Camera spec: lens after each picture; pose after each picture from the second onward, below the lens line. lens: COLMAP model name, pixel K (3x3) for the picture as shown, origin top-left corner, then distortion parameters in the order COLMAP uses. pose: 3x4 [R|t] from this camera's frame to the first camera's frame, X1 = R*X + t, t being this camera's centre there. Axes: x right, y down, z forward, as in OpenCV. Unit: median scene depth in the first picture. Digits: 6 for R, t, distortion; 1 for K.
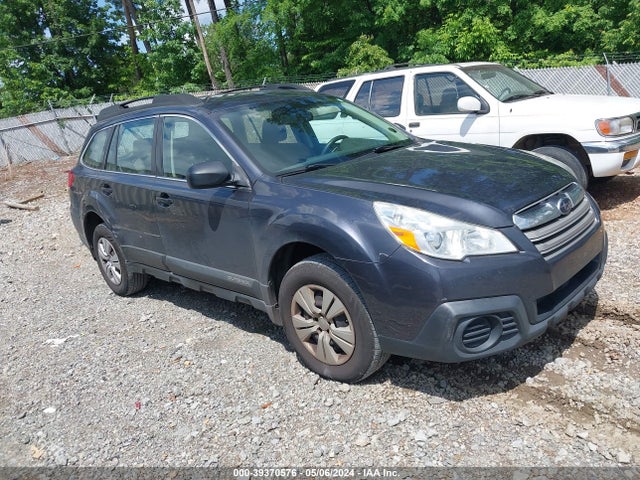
lens RADIAL K [[553.0, 0, 323.0], [0, 553.0, 242.2], [0, 0, 1]] dist [-0.001796, 0.002715]
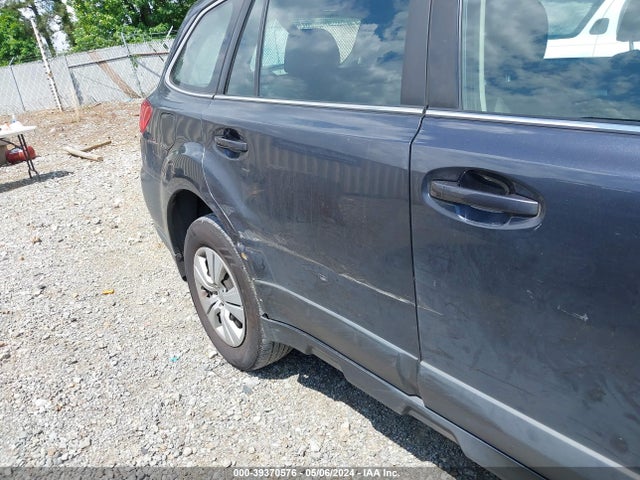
lens RADIAL K [[587.2, 0, 318.0], [0, 587.2, 239.9], [0, 0, 1]] dist [-0.005046, 0.007553]
pose [[0.989552, 0.065866, -0.128255, -0.102623], [-0.057498, 0.996035, 0.067891, -0.021961], [0.132218, -0.059807, 0.989415, 0.221983]]
